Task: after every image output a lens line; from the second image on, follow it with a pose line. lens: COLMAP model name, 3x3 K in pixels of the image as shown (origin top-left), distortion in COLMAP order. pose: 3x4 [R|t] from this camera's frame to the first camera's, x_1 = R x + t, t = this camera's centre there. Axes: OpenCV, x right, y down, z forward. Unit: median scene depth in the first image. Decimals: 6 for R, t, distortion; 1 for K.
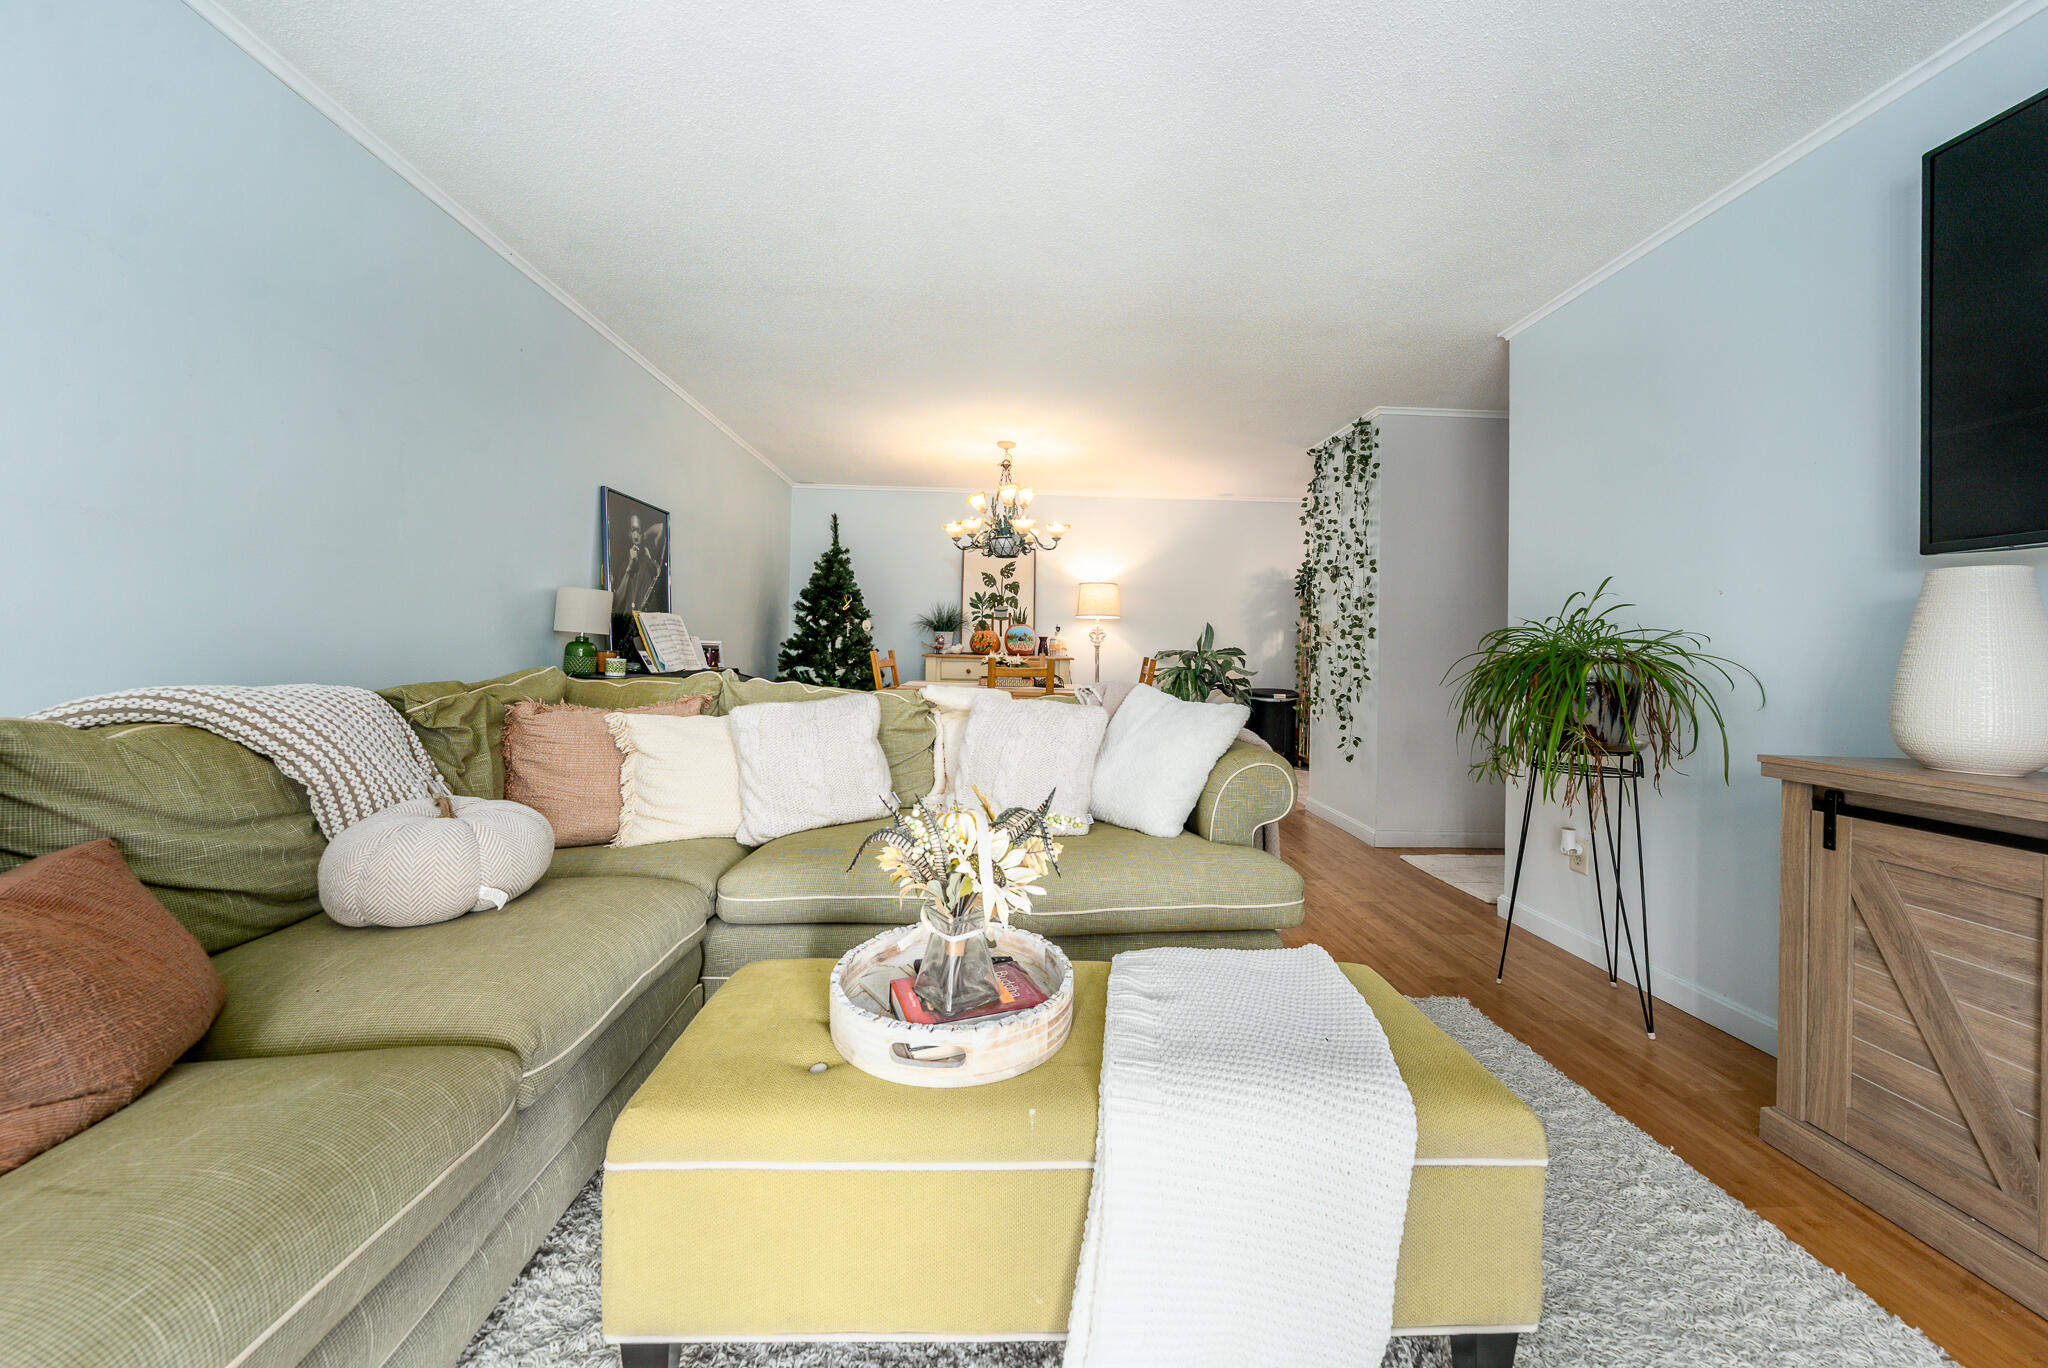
lens RADIAL K [[707.7, 0, 1006.8], [0, 707.7, 651.2], [0, 0, 1]] dist [-0.001676, -0.000591]
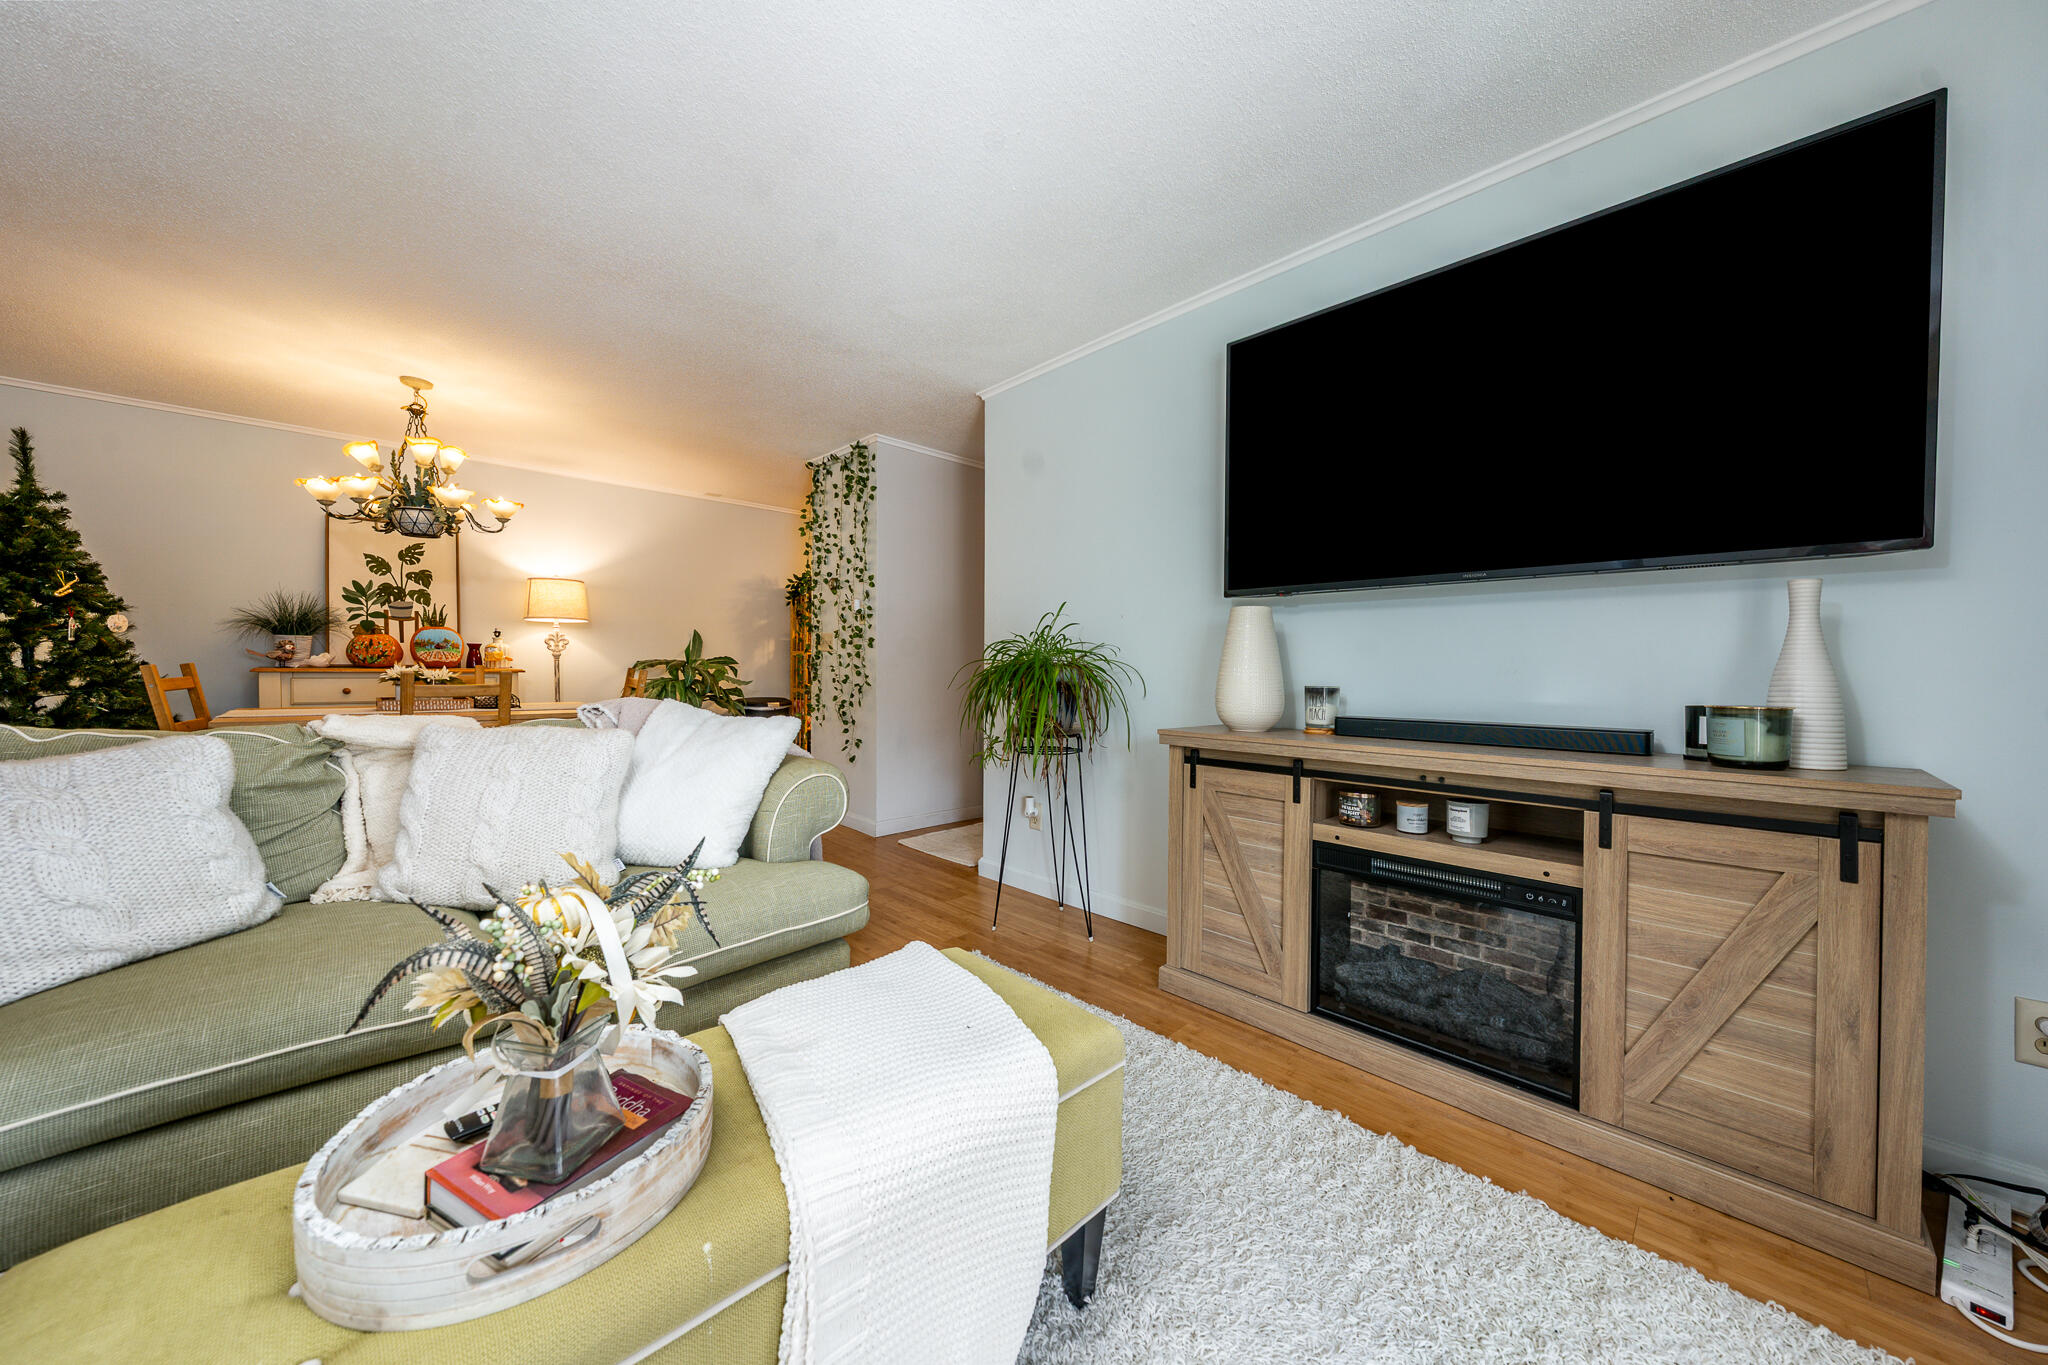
lens RADIAL K [[707.7, 0, 1021.3], [0, 707.7, 679.5], [0, 0, 1]] dist [-0.001676, -0.000591]
pose [[0.744503, -0.027035, 0.667072, -0.077891], [0.007796, 0.999464, 0.031806, -0.003692], [-0.667574, -0.018480, 0.744314, 0.066294]]
